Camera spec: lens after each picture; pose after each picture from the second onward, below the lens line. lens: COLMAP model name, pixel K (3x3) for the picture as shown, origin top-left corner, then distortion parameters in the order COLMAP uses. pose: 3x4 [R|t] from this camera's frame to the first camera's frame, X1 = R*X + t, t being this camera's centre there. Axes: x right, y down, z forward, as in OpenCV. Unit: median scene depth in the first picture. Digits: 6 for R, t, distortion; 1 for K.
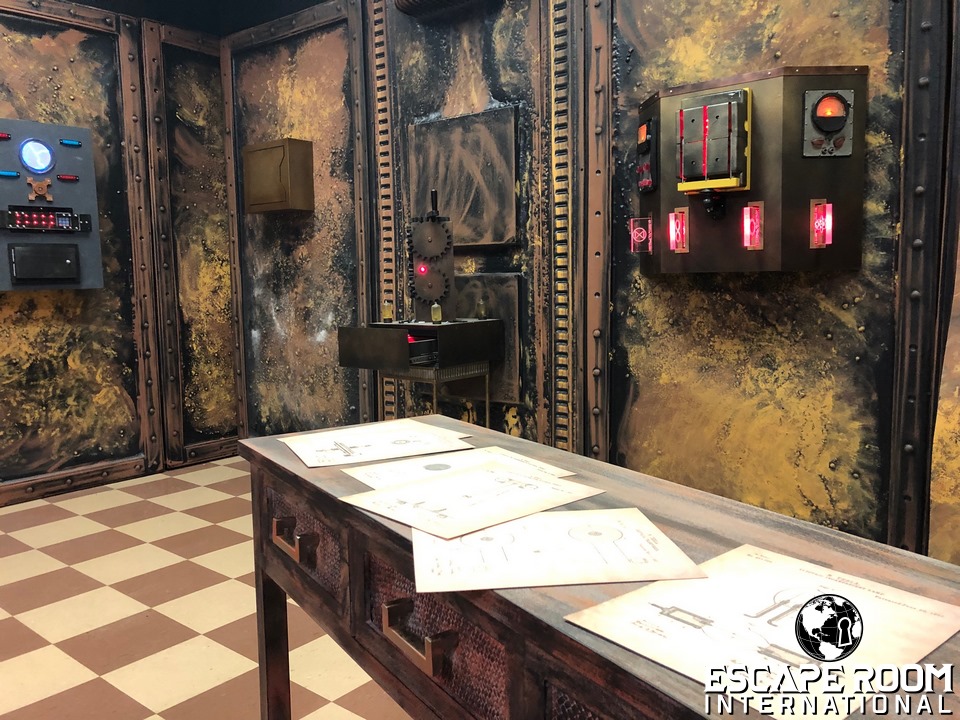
lens RADIAL K [[781.7, 0, 478.6], [0, 781.7, 350.0], [0, 0, 1]] dist [0.045232, -0.037422]
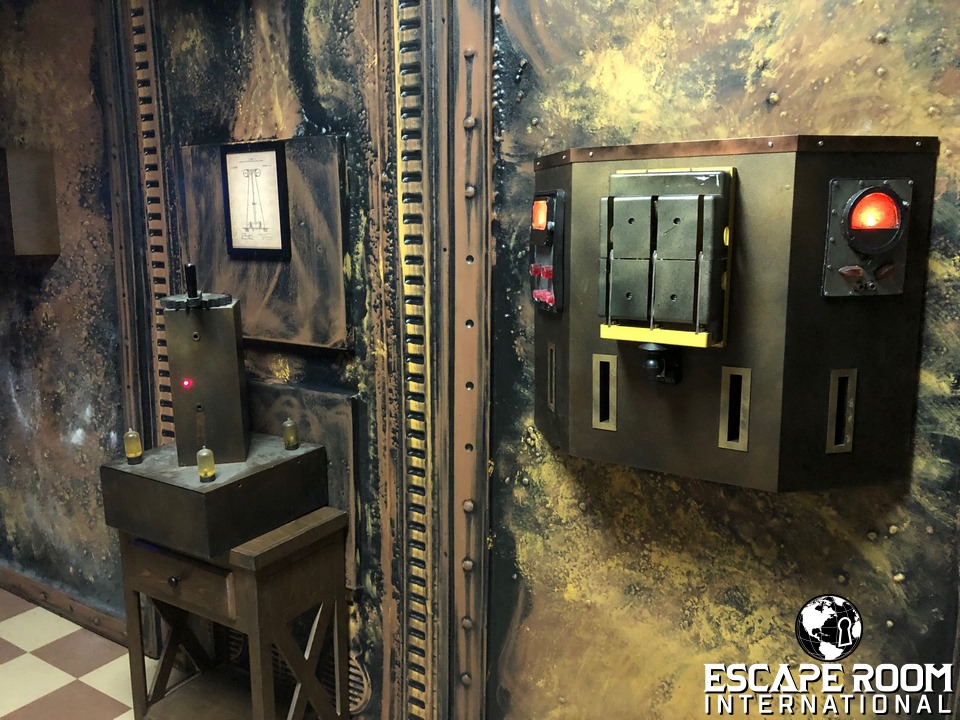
lens RADIAL K [[781.7, 0, 478.0], [0, 781.7, 348.4], [0, 0, 1]] dist [0.045232, -0.037422]
pose [[0.991417, -0.002475, 0.130715, 0.075237], [-0.005757, 0.998025, 0.062562, -0.187733], [-0.130612, -0.062777, 0.989444, 0.370403]]
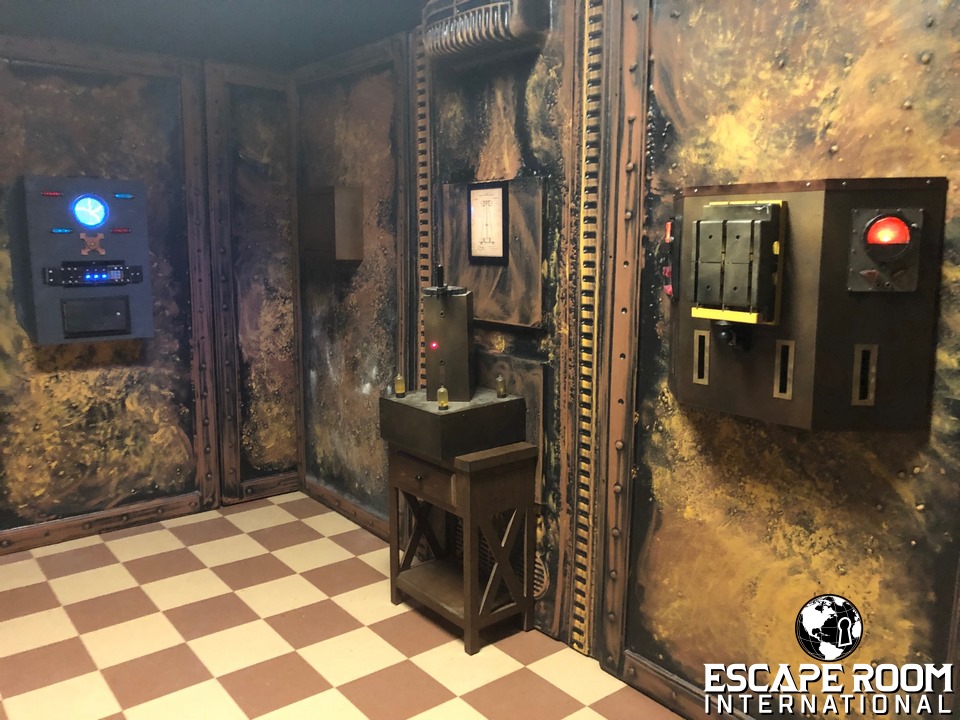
lens RADIAL K [[781.7, 0, 472.2], [0, 781.7, 351.6], [0, 0, 1]] dist [0.045232, -0.037422]
pose [[0.977473, 0.053260, -0.204229, 0.162036], [-0.042644, 0.997518, 0.056036, -0.165329], [0.206706, -0.046064, 0.977318, 0.117111]]
